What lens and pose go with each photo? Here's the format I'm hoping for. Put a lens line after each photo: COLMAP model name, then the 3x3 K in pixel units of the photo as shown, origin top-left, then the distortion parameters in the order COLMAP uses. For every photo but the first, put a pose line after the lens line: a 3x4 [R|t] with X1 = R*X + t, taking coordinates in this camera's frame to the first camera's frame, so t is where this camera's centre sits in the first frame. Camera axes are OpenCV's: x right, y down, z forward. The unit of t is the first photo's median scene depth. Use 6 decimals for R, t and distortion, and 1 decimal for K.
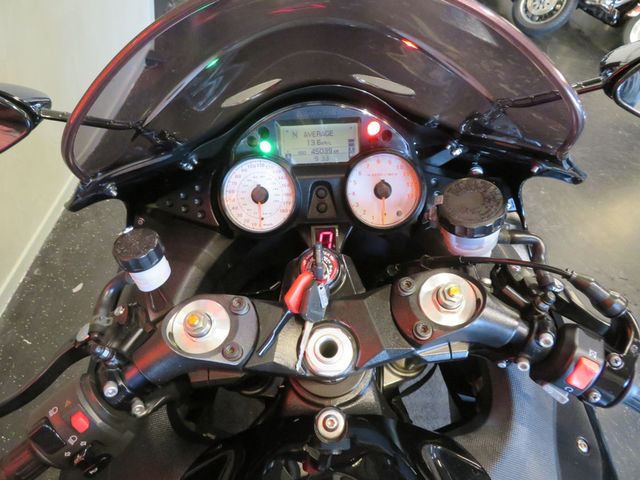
lens RADIAL K [[460.2, 0, 319.3], [0, 460.2, 241.8], [0, 0, 1]] dist [-0.015285, 0.018898]
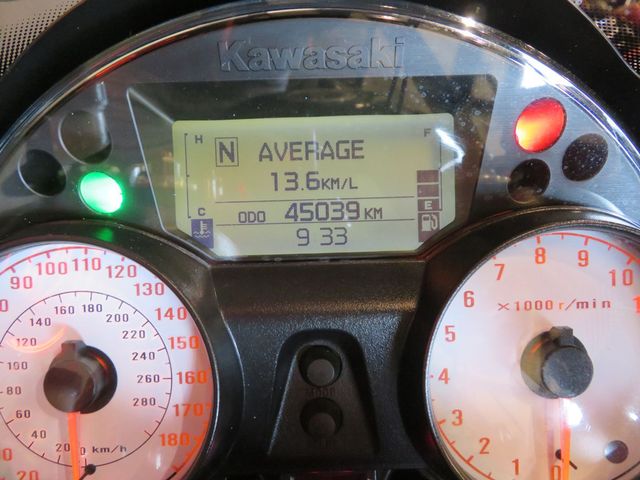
lens RADIAL K [[460.2, 0, 320.9], [0, 460.2, 238.5], [0, 0, 1]] dist [-0.015285, 0.018898]
pose [[0.998601, 0.009833, 0.051947, -0.010026], [-0.005038, 0.995781, -0.091627, -0.156658], [-0.052629, 0.091237, 0.994438, 0.730266]]
